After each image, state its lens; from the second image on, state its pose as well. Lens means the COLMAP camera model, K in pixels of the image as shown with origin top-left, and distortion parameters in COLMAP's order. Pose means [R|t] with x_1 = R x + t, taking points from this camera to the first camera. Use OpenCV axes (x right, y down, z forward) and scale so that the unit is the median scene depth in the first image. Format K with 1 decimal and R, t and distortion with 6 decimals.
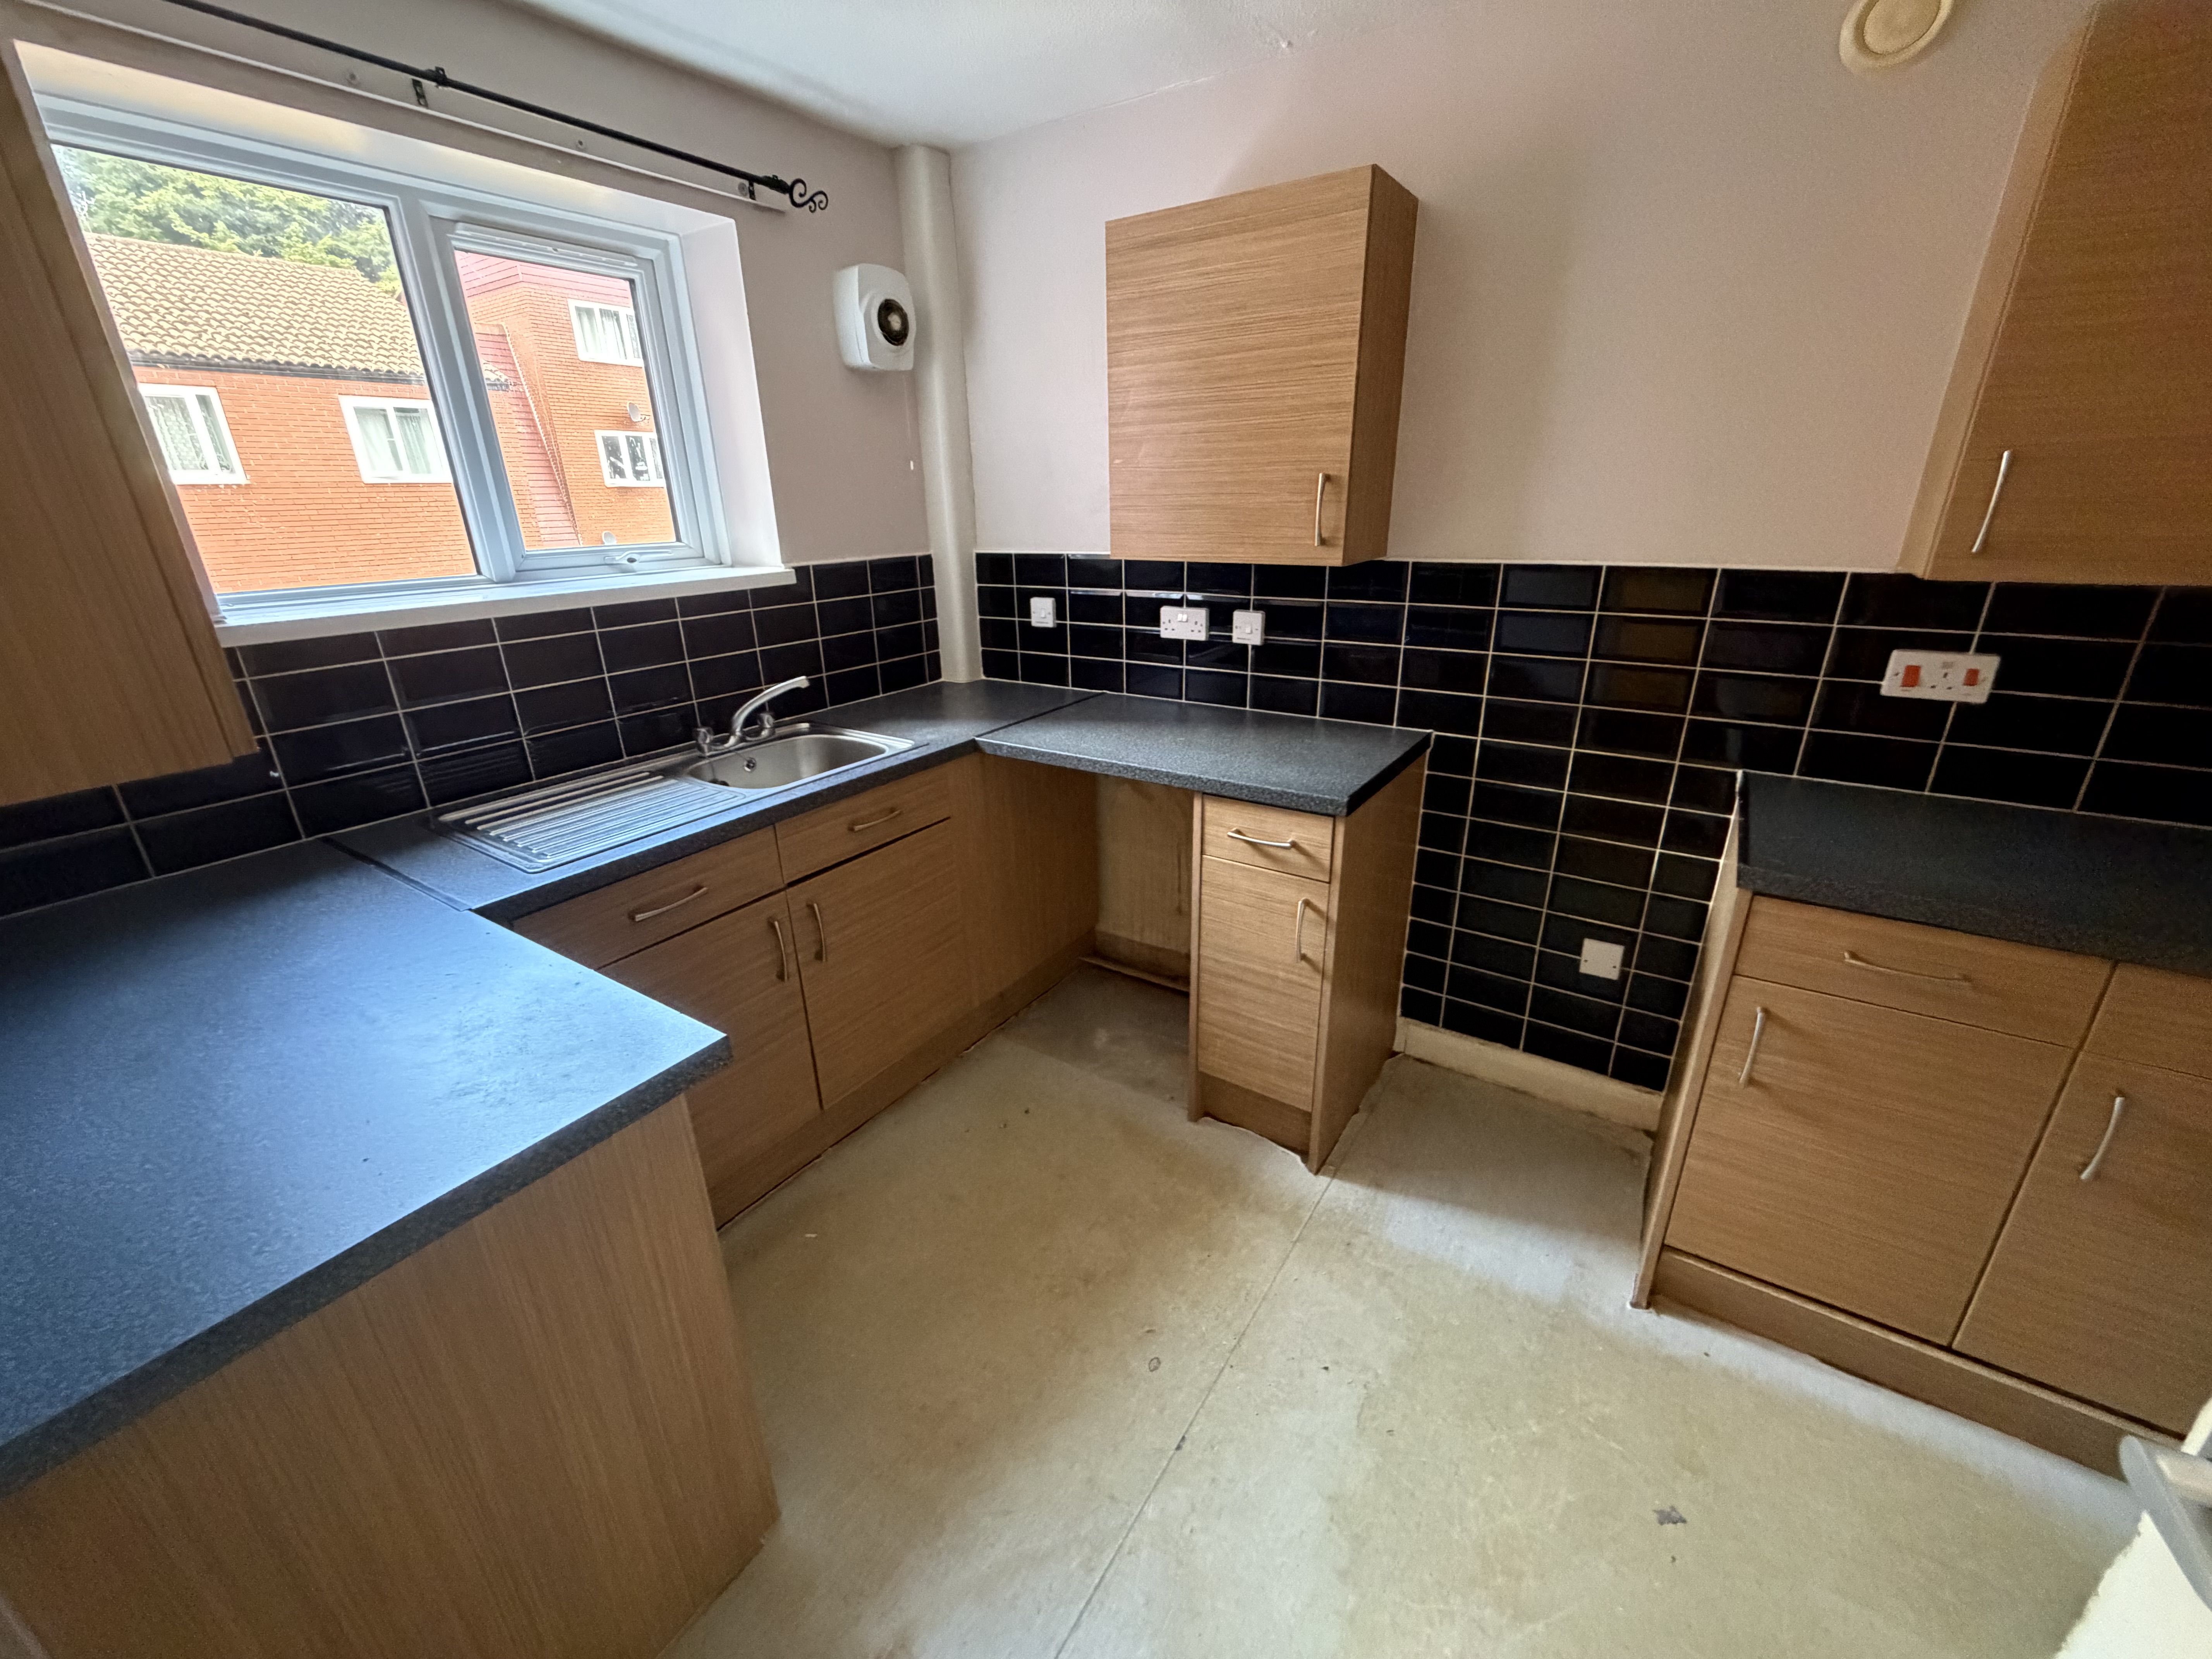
lens RADIAL K [[878.4, 0, 1104.3], [0, 878.4, 826.6], [0, 0, 1]] dist [0.000024, 0.000003]
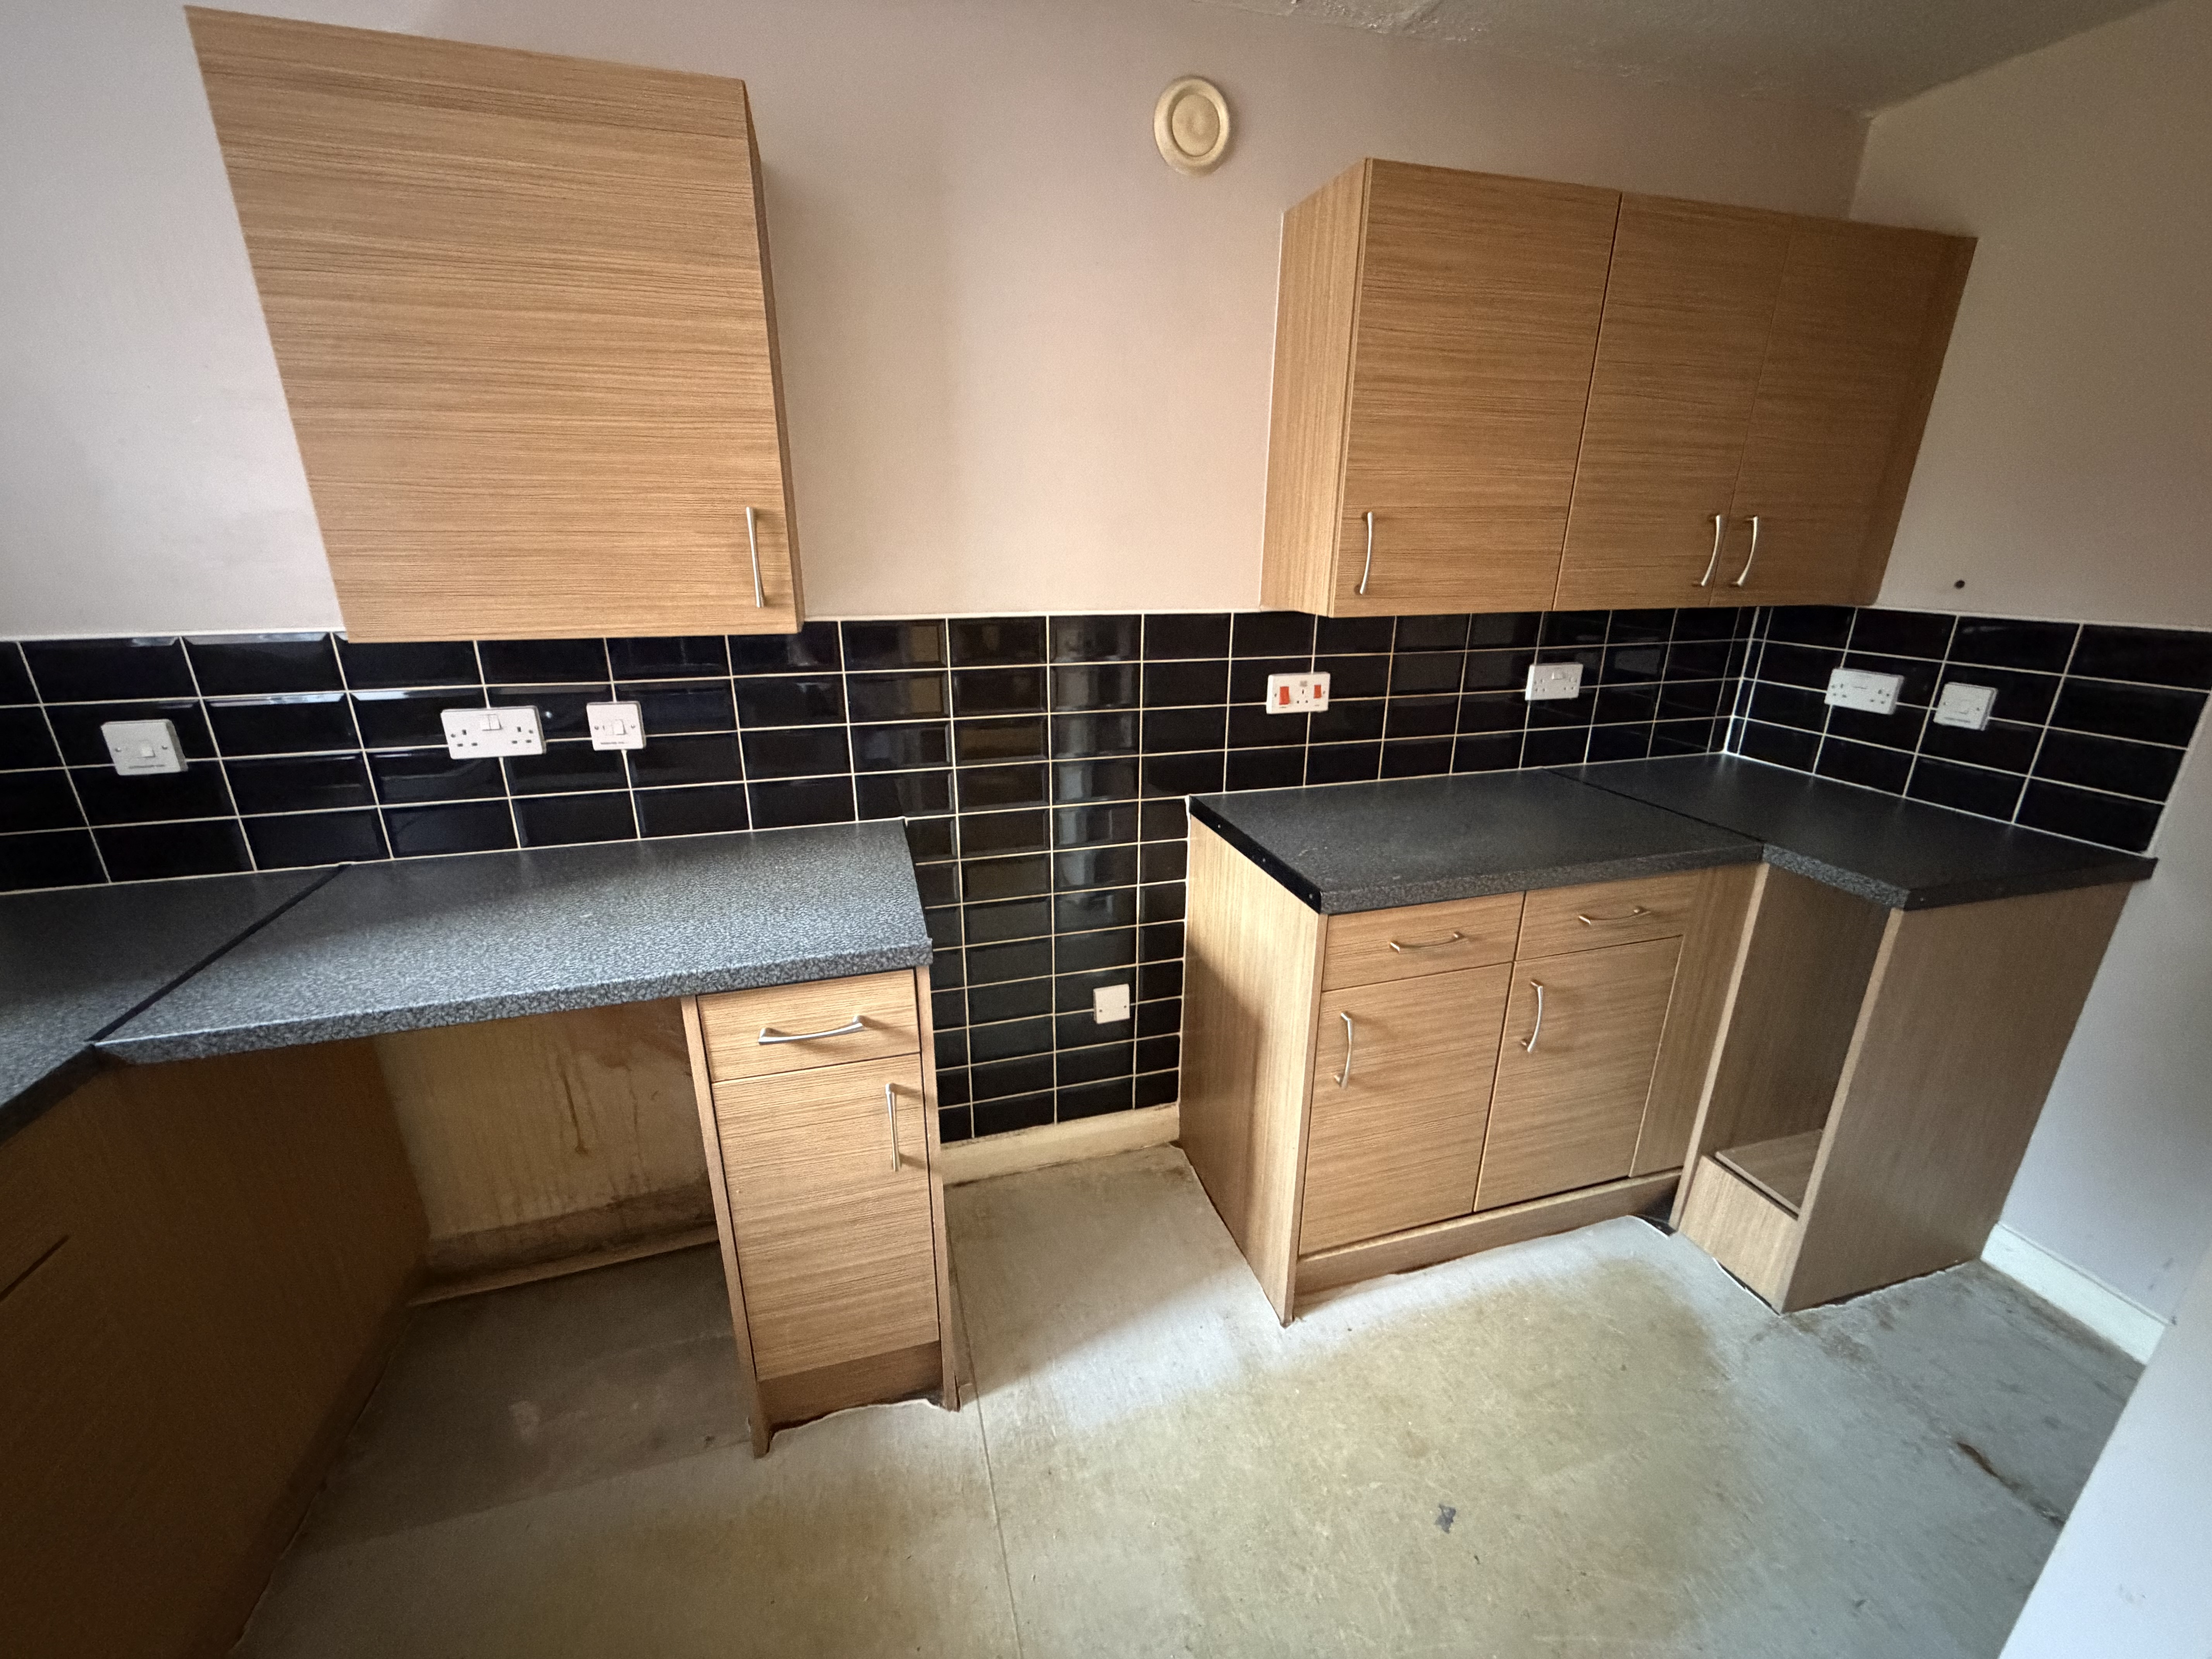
lens RADIAL K [[878.4, 0, 1102.8], [0, 878.4, 828.6], [0, 0, 1]] dist [0.000024, 0.000003]
pose [[0.645664, -0.221807, 0.730698, -0.127728], [0.258307, 0.963917, 0.064355, -0.111137], [-0.718607, 0.147193, 0.679660, 0.316032]]
